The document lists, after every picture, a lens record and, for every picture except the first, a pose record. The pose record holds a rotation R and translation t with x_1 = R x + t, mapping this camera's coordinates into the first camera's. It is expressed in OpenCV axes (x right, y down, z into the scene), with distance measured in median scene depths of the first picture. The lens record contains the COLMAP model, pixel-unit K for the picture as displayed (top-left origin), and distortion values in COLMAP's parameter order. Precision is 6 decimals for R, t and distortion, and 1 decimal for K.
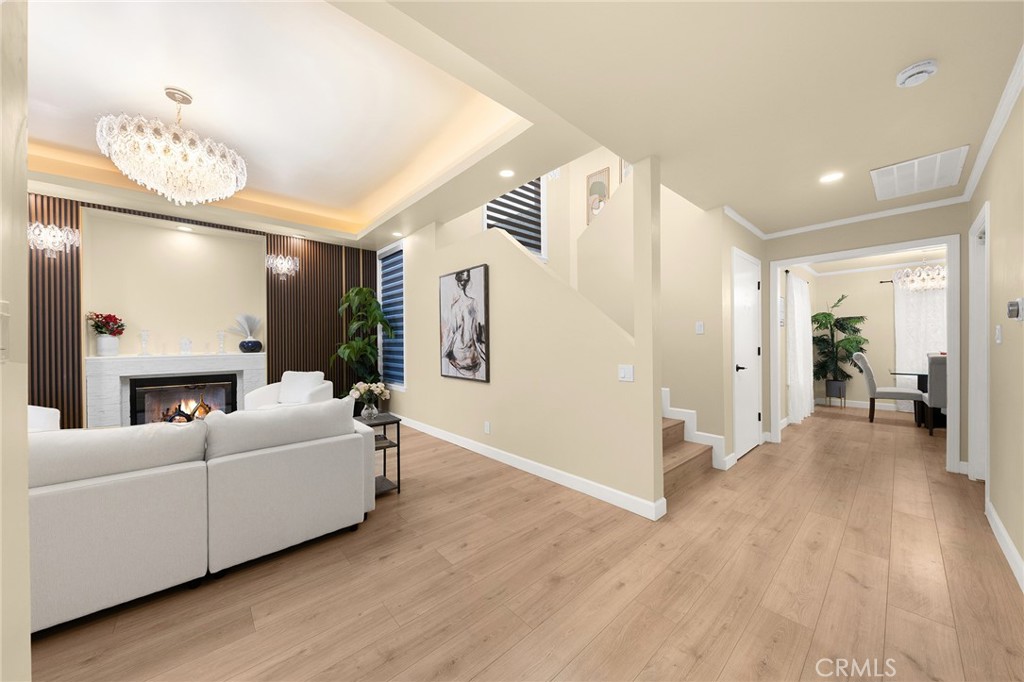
lens RADIAL K [[358.8, 0, 517.5], [0, 358.8, 344.0], [0, 0, 1]] dist [0.012210, -0.001105]
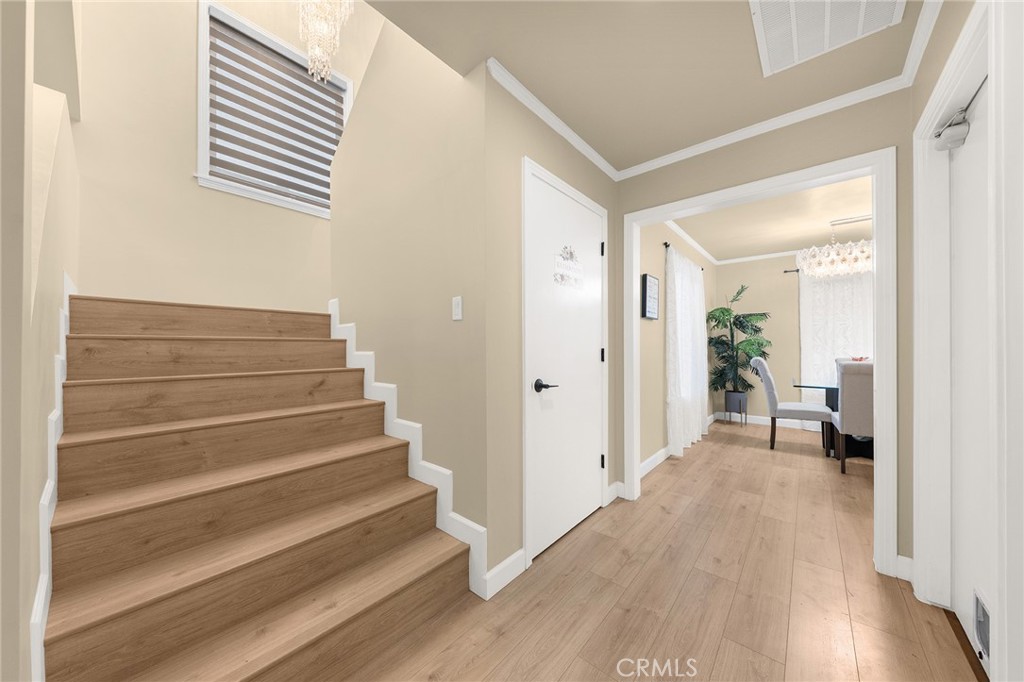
lens RADIAL K [[358.8, 0, 510.4], [0, 358.8, 344.8], [0, 0, 1]] dist [0.012210, -0.001105]
pose [[0.992481, 0.005913, 0.122258, 0.361892], [-0.004929, 0.999953, -0.008349, 0.006711], [-0.122302, 0.007683, 0.992463, 0.336969]]
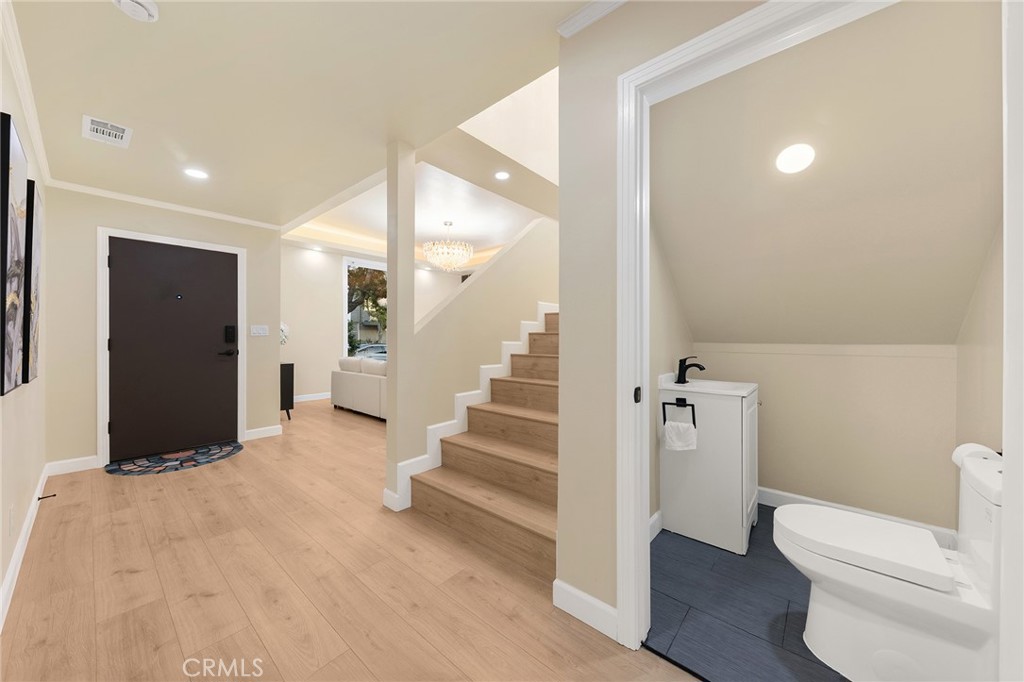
lens RADIAL K [[358.8, 0, 519.7], [0, 358.8, 337.1], [0, 0, 1]] dist [0.012210, -0.001105]
pose [[0.118438, 0.000626, -0.992961, 0.679951], [-0.006160, 0.999981, -0.000104, 0.005700], [0.992942, 0.006129, 0.118440, 0.592691]]
